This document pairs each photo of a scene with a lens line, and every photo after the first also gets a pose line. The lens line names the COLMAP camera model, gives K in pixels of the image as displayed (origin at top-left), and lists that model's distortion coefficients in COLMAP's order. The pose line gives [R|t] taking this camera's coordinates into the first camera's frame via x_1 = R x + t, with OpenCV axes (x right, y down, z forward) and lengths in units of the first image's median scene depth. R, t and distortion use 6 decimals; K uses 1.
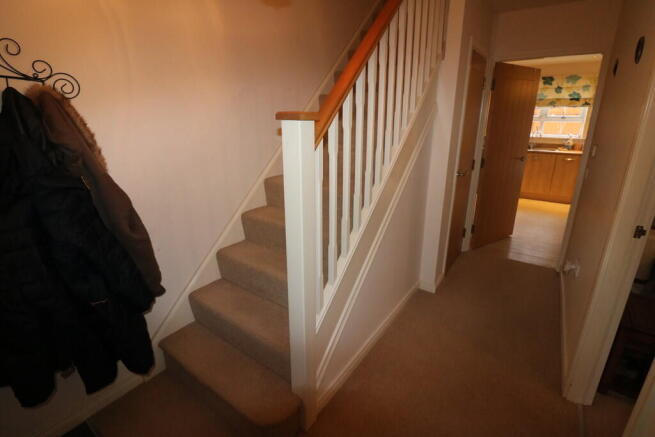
lens RADIAL K [[313.2, 0, 329.4], [0, 313.2, 214.8], [0, 0, 1]] dist [0.000932, -0.000729]
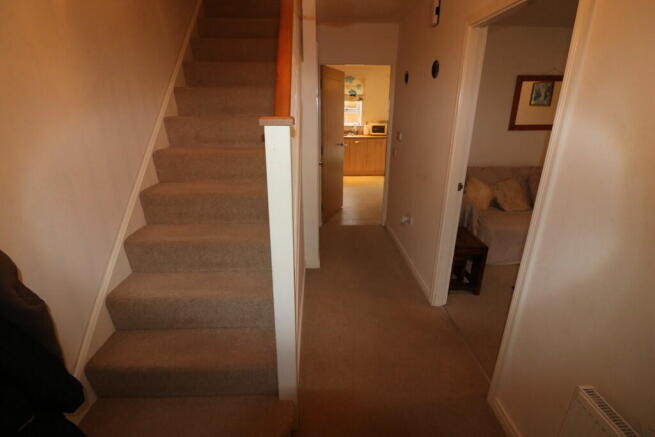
lens RADIAL K [[313.2, 0, 323.4], [0, 313.2, 216.7], [0, 0, 1]] dist [0.000932, -0.000729]
pose [[0.791316, -0.203639, 0.576498, -0.163914], [0.181828, 0.978623, 0.096102, -0.024472], [-0.583744, 0.028776, 0.811428, 0.036336]]
